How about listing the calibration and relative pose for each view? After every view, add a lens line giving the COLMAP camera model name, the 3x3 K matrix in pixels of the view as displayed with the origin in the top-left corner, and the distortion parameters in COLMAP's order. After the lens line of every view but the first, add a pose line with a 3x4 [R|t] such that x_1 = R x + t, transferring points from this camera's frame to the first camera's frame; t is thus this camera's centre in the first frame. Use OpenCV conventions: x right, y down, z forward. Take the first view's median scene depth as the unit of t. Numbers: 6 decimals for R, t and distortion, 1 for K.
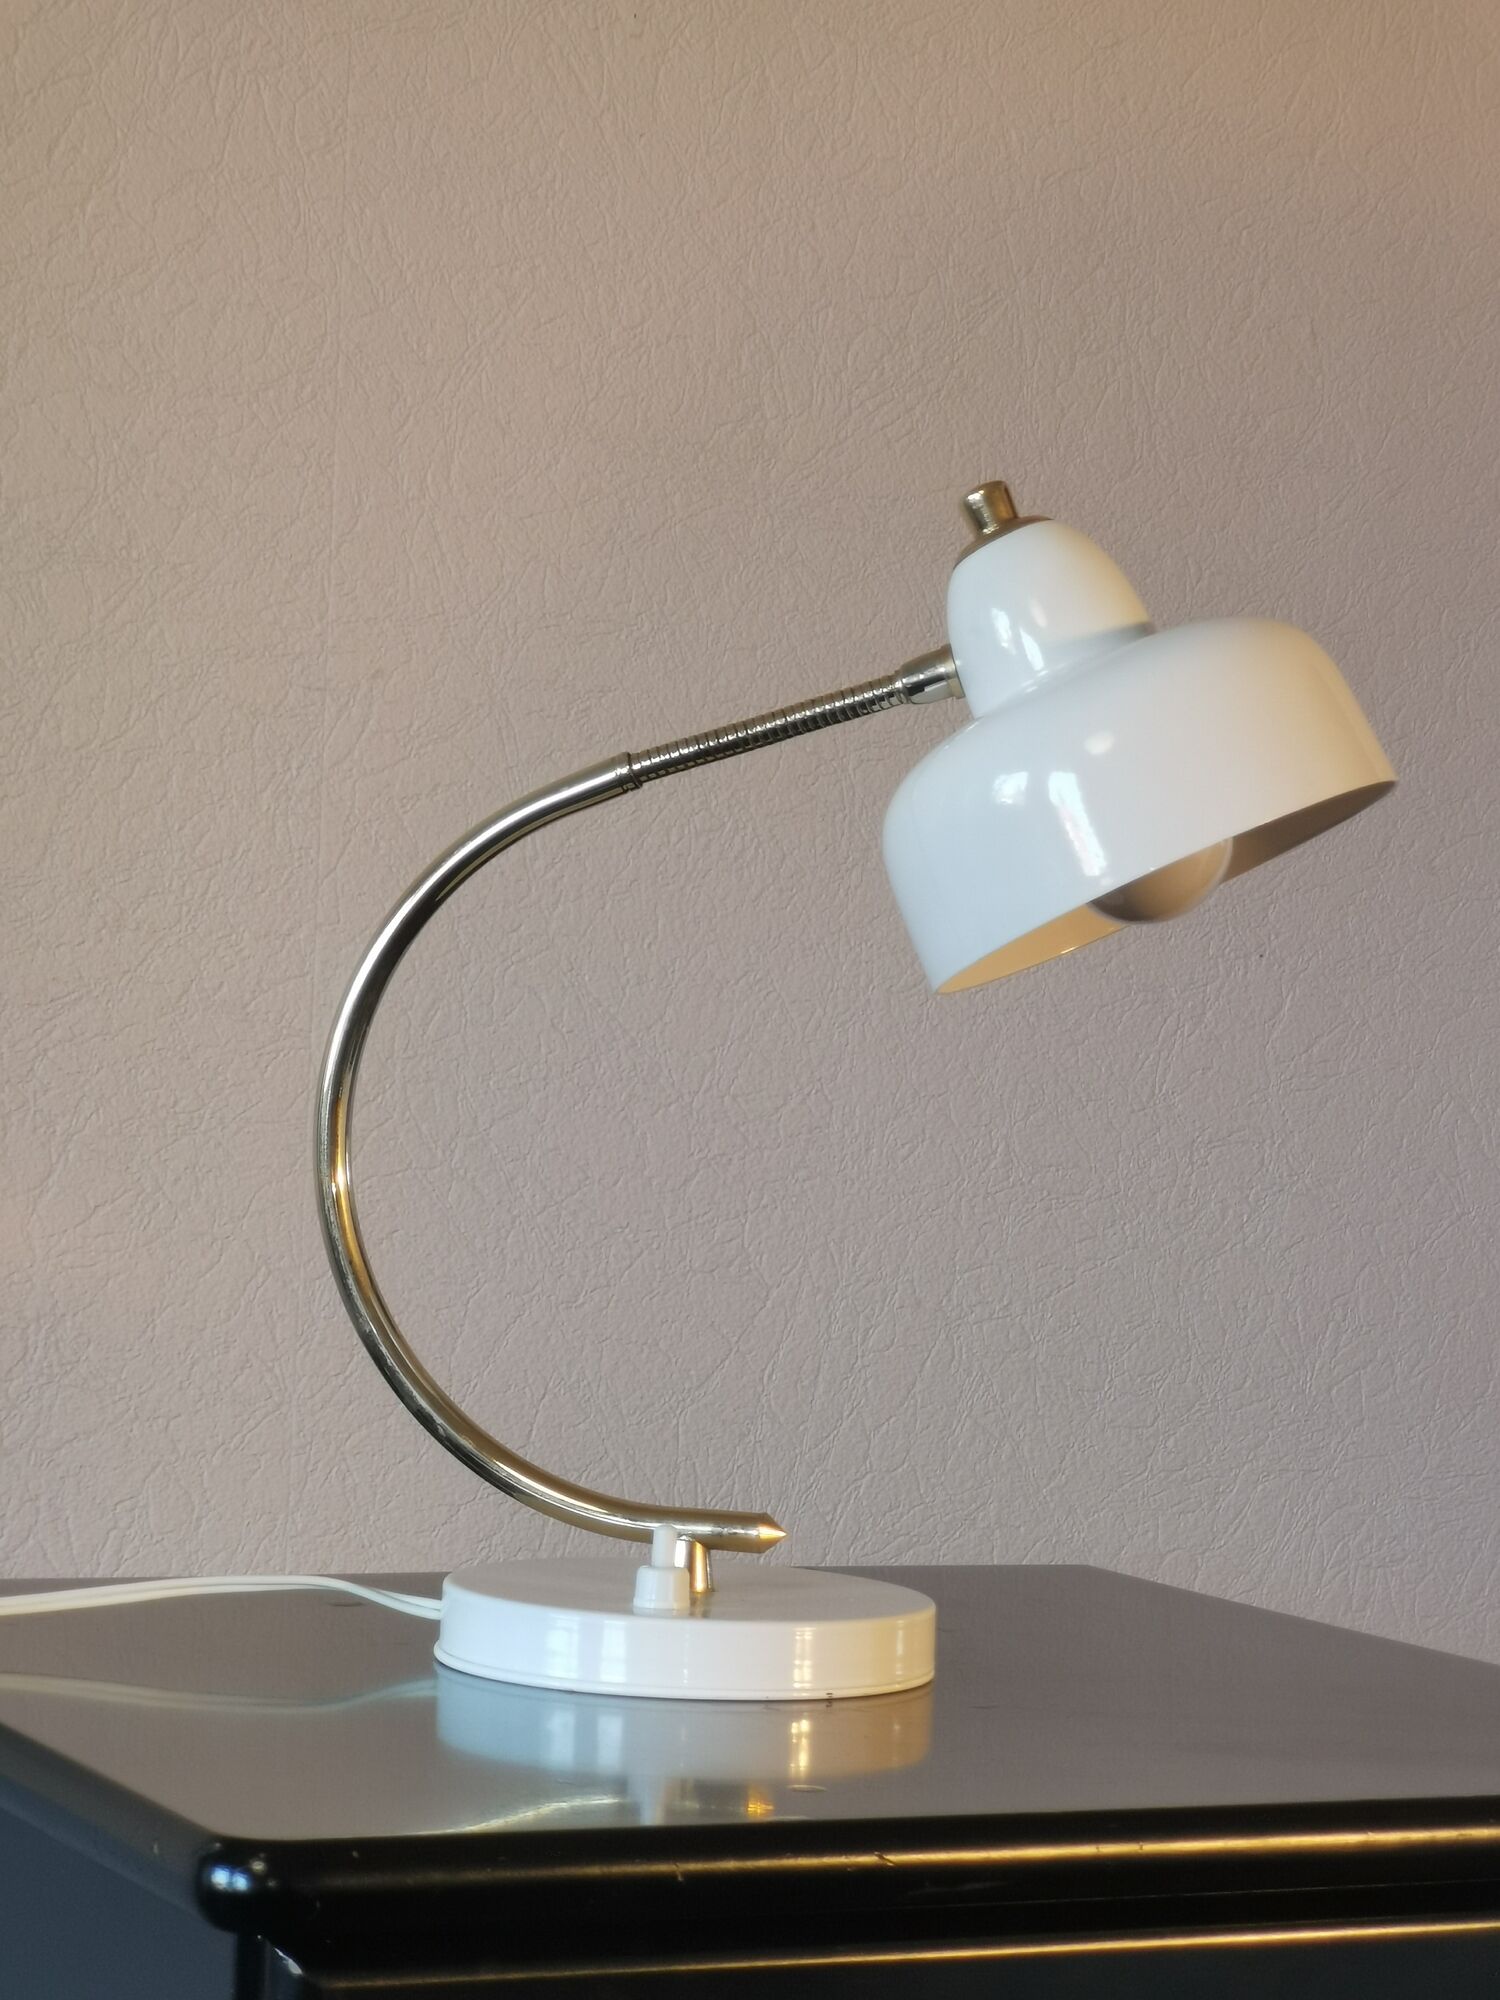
lens RADIAL K [[4698.4, 0, 742.4], [0, 4698.4, 1012.3], [0, 0, 1]] dist [0.751683, -9.298848]
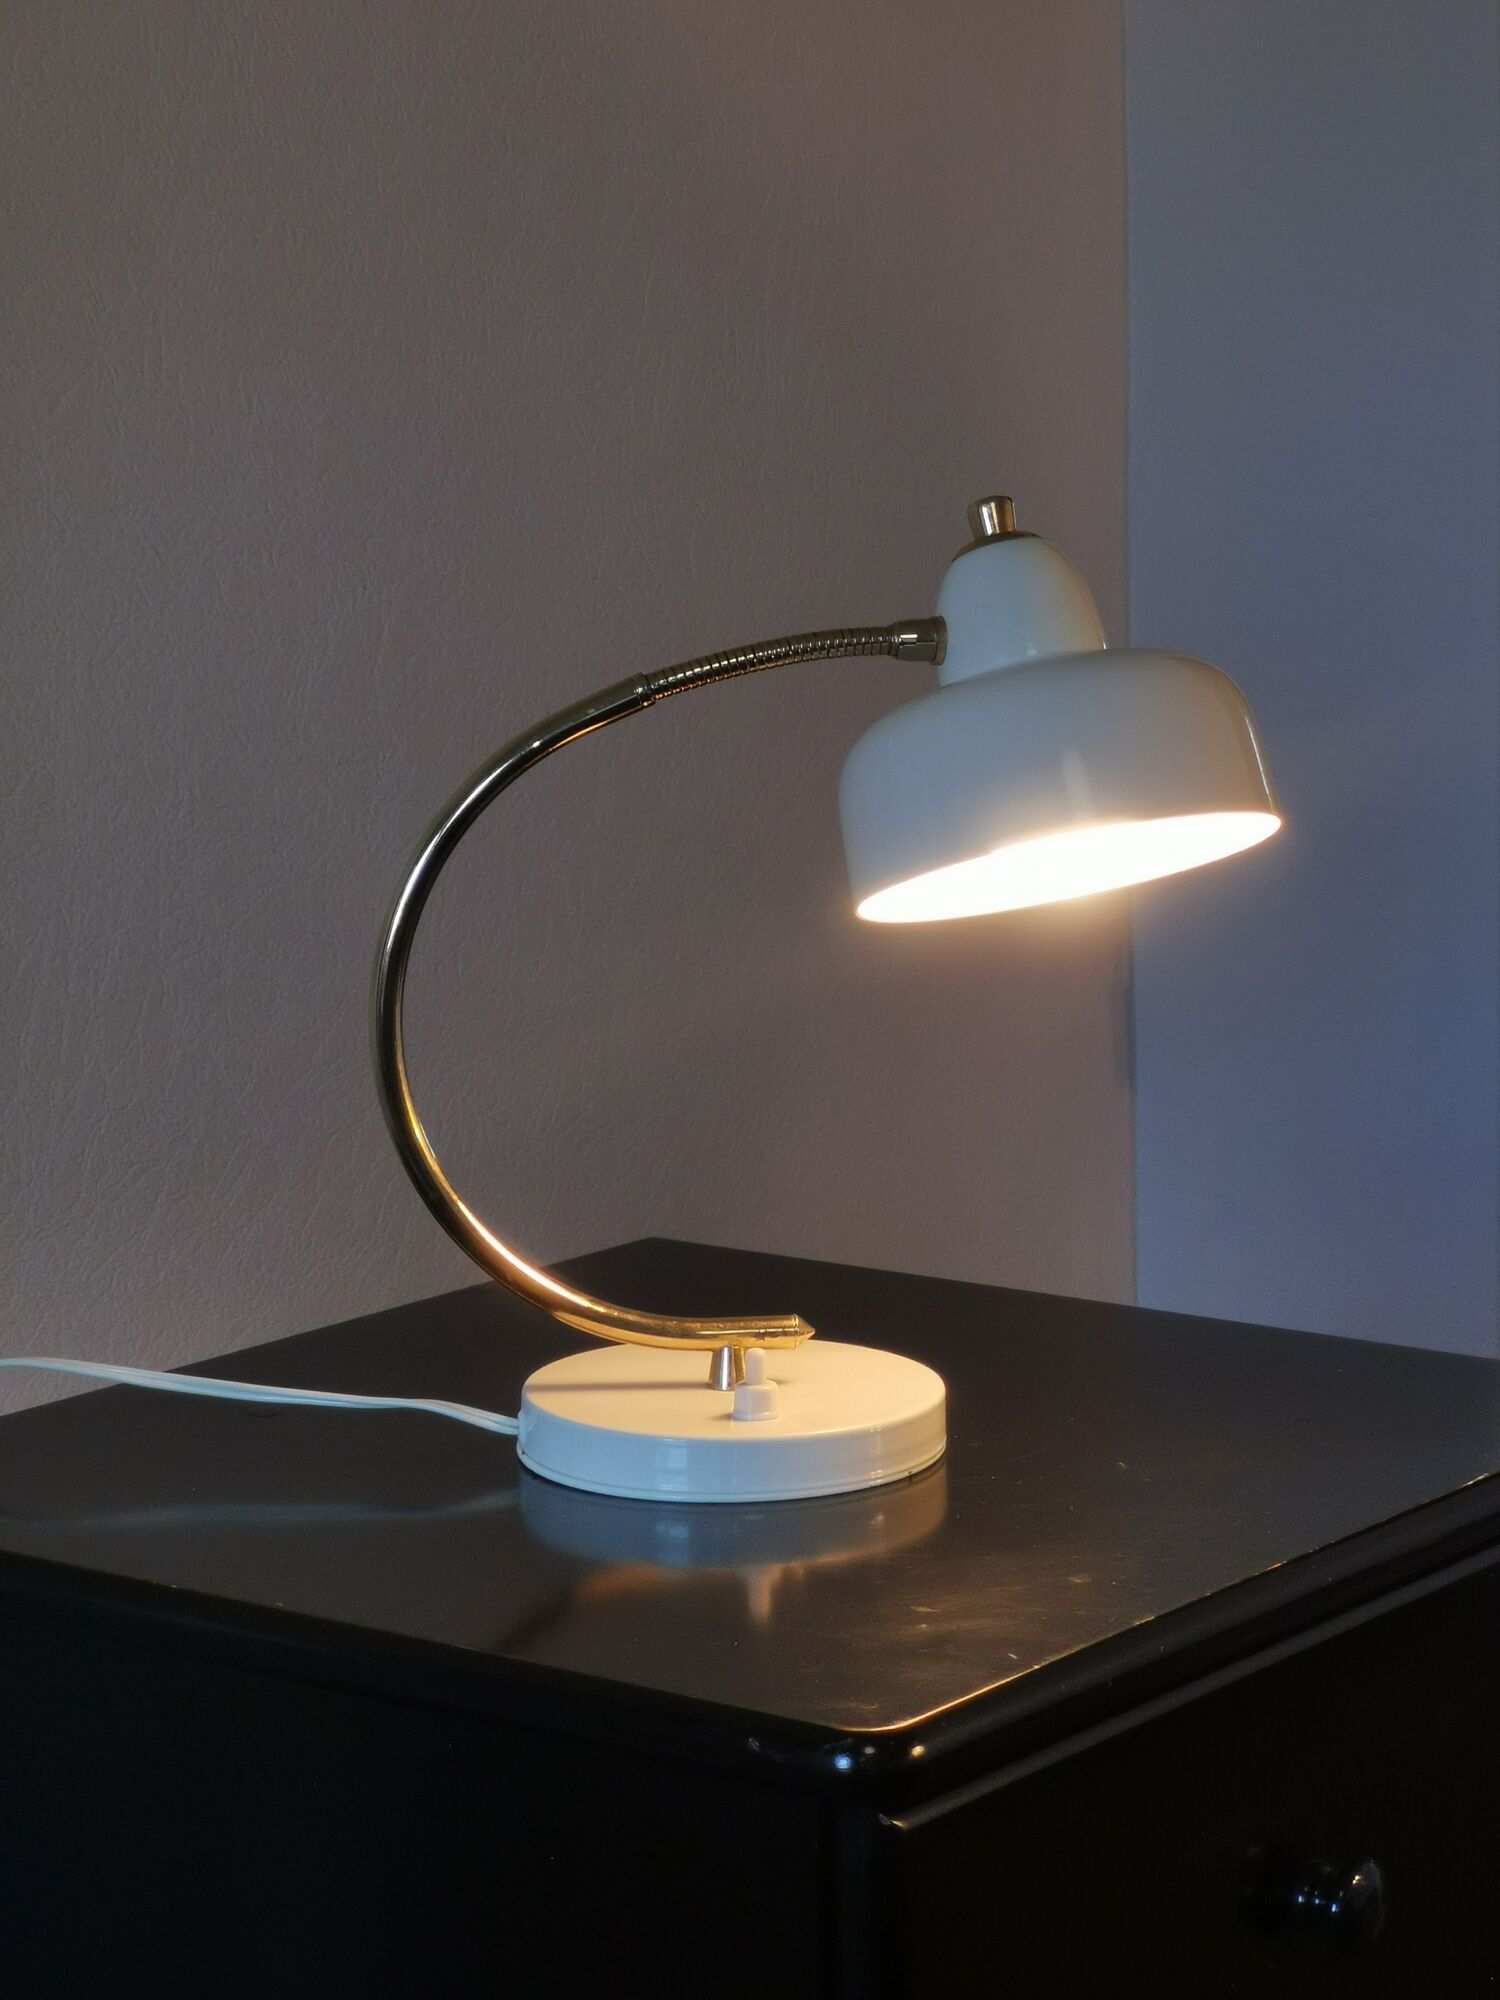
lens RADIAL K [[4750.6, 0, 751.8], [0, 4750.6, 990.5], [0, 0, 1]] dist [0.512843, -5.665971]
pose [[0.894536, -0.121357, 0.430207, -0.324595], [0.049640, 0.983457, 0.174208, -0.118803], [-0.444232, -0.134480, 0.885761, -0.027820]]
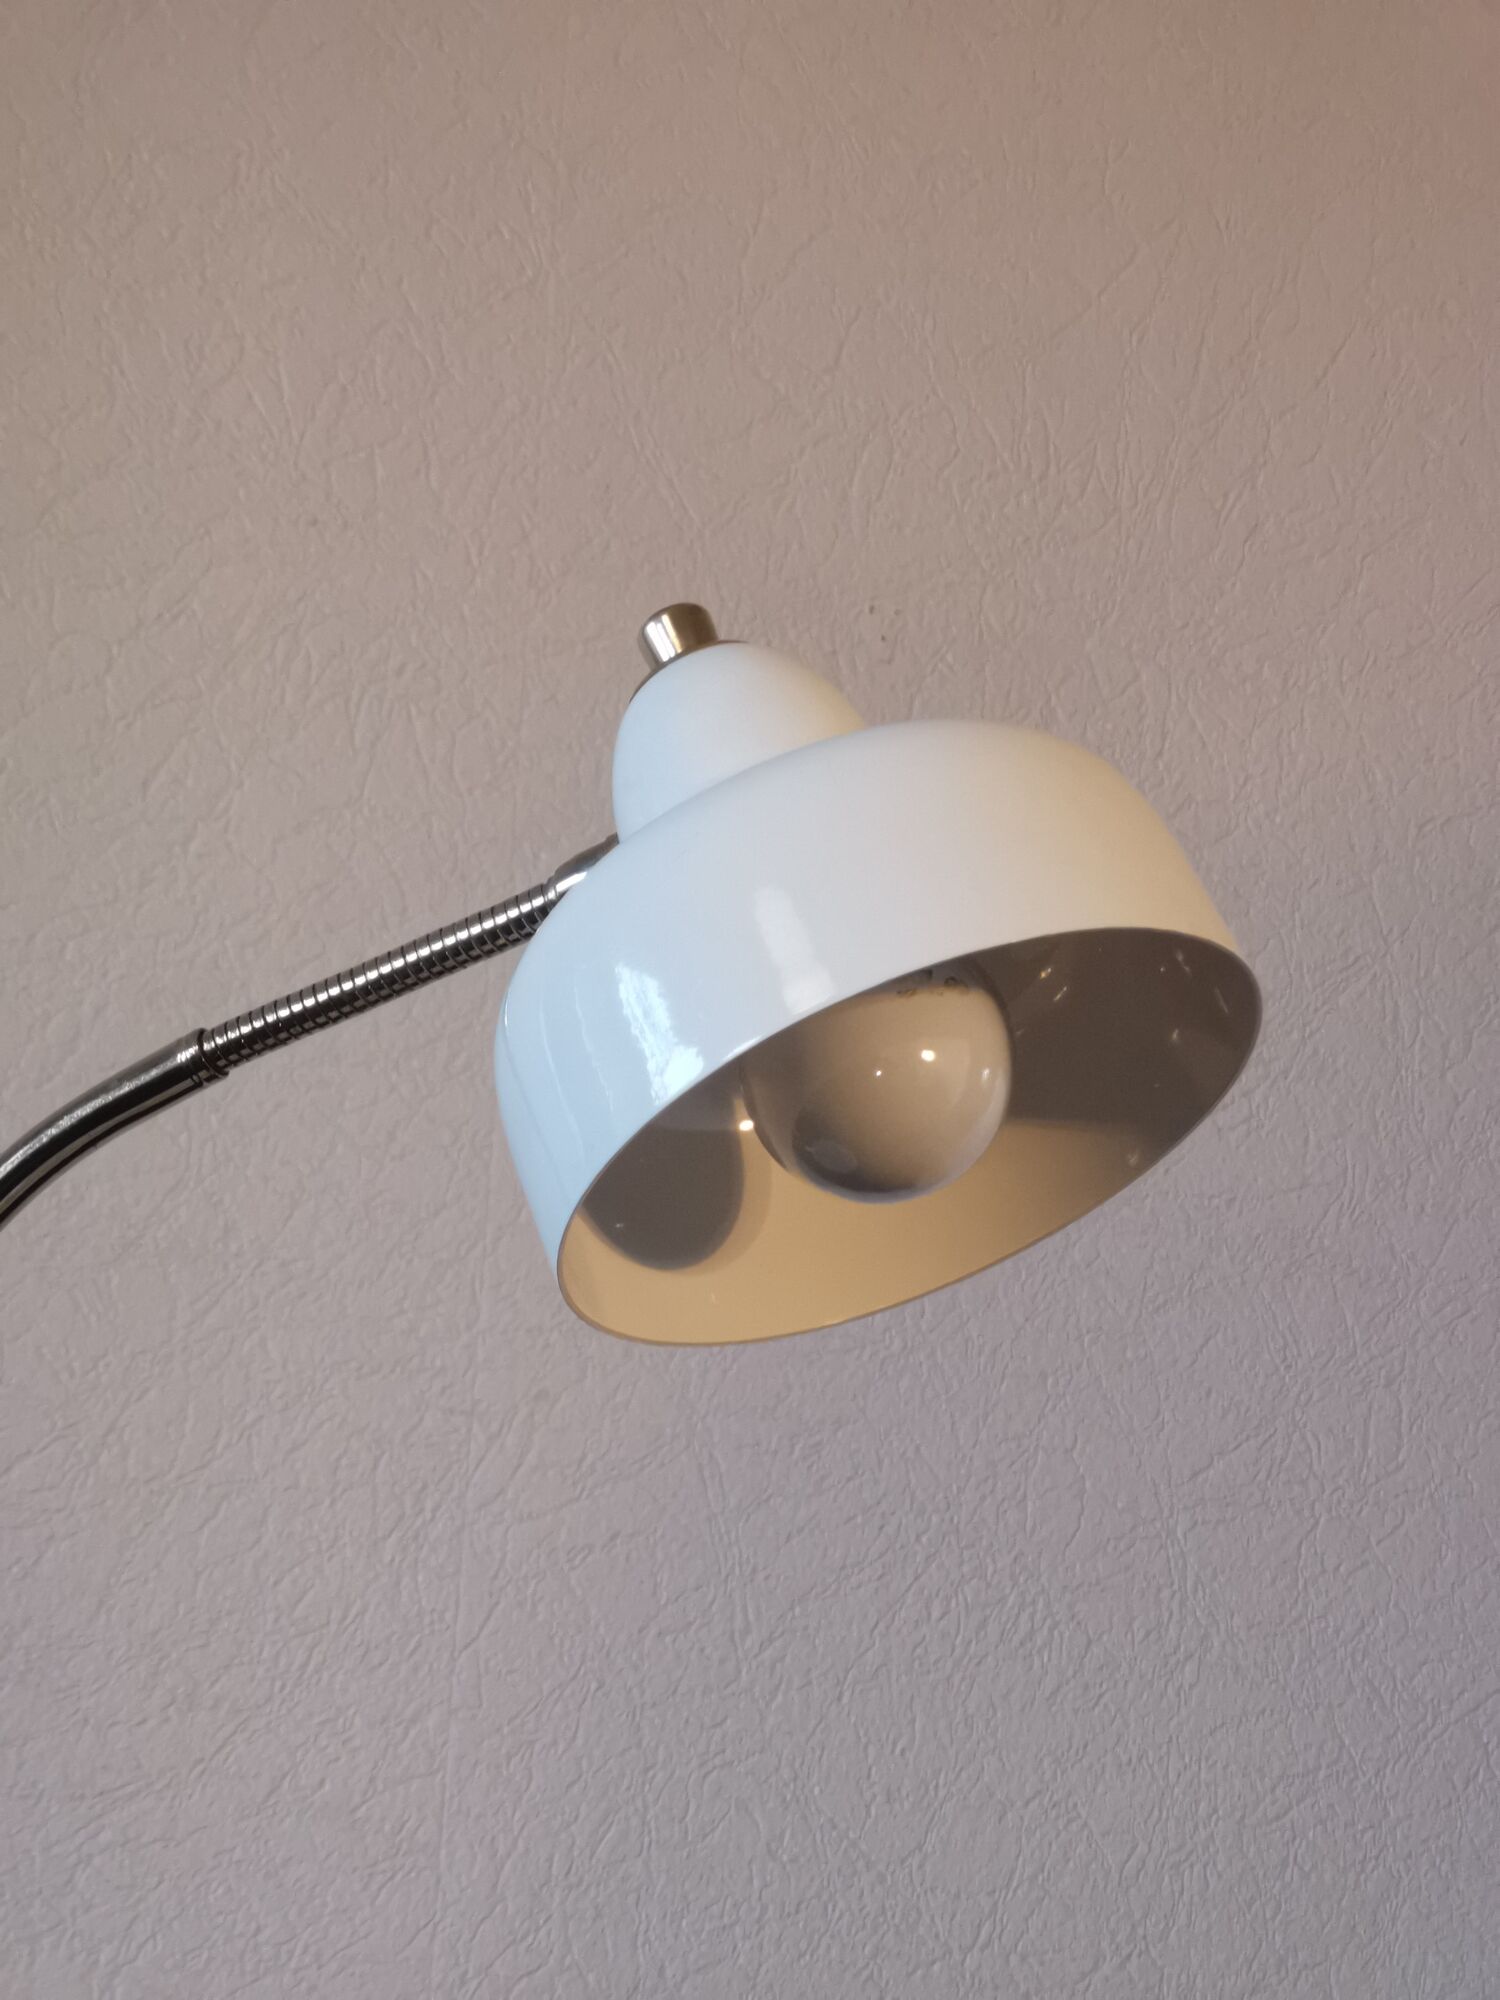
lens RADIAL K [[4781.1, 0, 751.0], [0, 4781.1, 1024.0], [0, 0, 1]] dist [0.701142, -9.865545]
pose [[0.973914, -0.055274, -0.220082, 0.141136], [-0.009006, 0.959698, -0.280888, 0.097119], [0.226738, 0.275543, 0.934166, 0.227735]]
